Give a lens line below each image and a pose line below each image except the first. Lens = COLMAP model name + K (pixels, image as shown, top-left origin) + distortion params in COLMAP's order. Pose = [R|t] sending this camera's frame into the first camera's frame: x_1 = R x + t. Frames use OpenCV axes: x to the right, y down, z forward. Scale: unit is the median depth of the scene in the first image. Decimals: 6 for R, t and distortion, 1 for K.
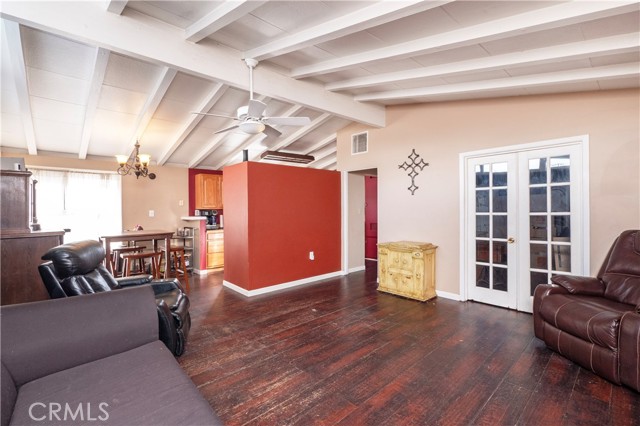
lens RADIAL K [[276.1, 0, 320.0], [0, 276.1, 213.0], [0, 0, 1]] dist [-0.003771, -0.000622]
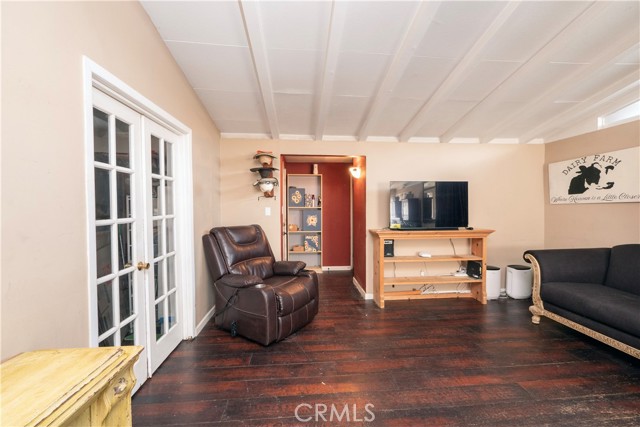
lens RADIAL K [[276.1, 0, 320.0], [0, 276.1, 213.5], [0, 0, 1]] dist [-0.003771, -0.000622]
pose [[-0.794351, 0.000210, 0.607459, 0.053615], [0.025414, 0.999136, 0.032887, -0.021288], [-0.606927, 0.041562, -0.793670, 1.356085]]
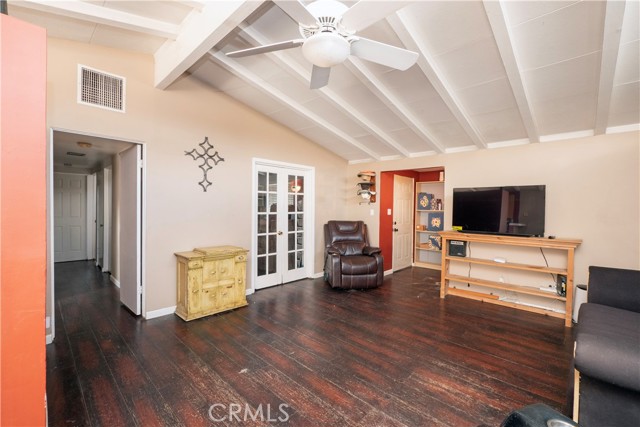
lens RADIAL K [[282.1, 0, 311.4], [0, 282.1, 216.5], [0, 0, 1]] dist [0.000894, 0.000281]
pose [[-0.043064, -0.019347, 0.998885, -0.749319], [0.005082, 0.999795, 0.019583, -0.007080], [-0.999059, 0.005920, -0.042957, 1.002900]]
